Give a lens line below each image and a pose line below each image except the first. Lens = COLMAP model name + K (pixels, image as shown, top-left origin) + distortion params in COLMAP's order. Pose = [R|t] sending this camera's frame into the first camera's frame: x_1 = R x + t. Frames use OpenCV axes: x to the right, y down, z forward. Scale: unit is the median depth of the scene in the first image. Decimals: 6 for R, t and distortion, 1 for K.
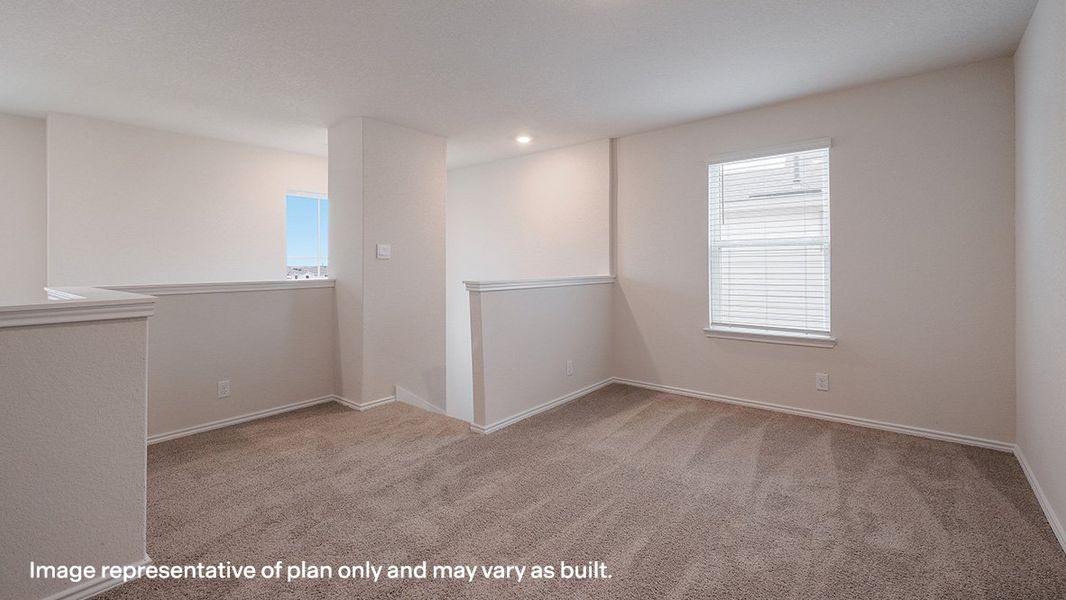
lens RADIAL K [[446.8, 0, 549.6], [0, 446.8, 267.0], [0, 0, 1]] dist [0.000123, 0.000068]
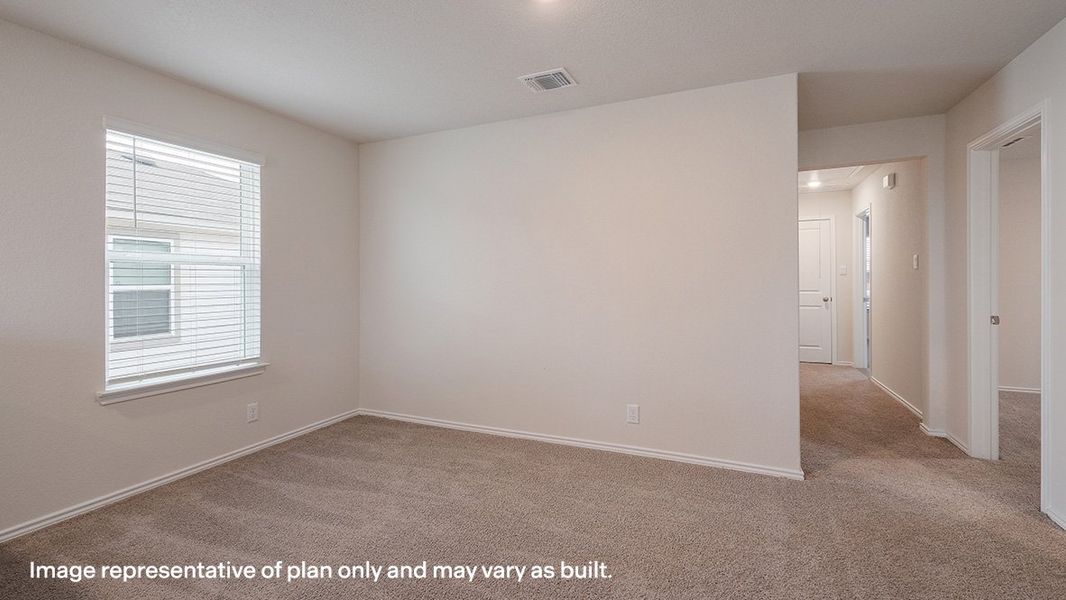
lens RADIAL K [[467.6, 0, 528.2], [0, 467.6, 276.7], [0, 0, 1]] dist [-0.001005, -0.000314]
pose [[-0.254959, 0.016018, 0.966819, -0.485087], [0.004410, 0.999872, -0.015402, -0.009842], [-0.966942, 0.000336, -0.254997, 0.689109]]
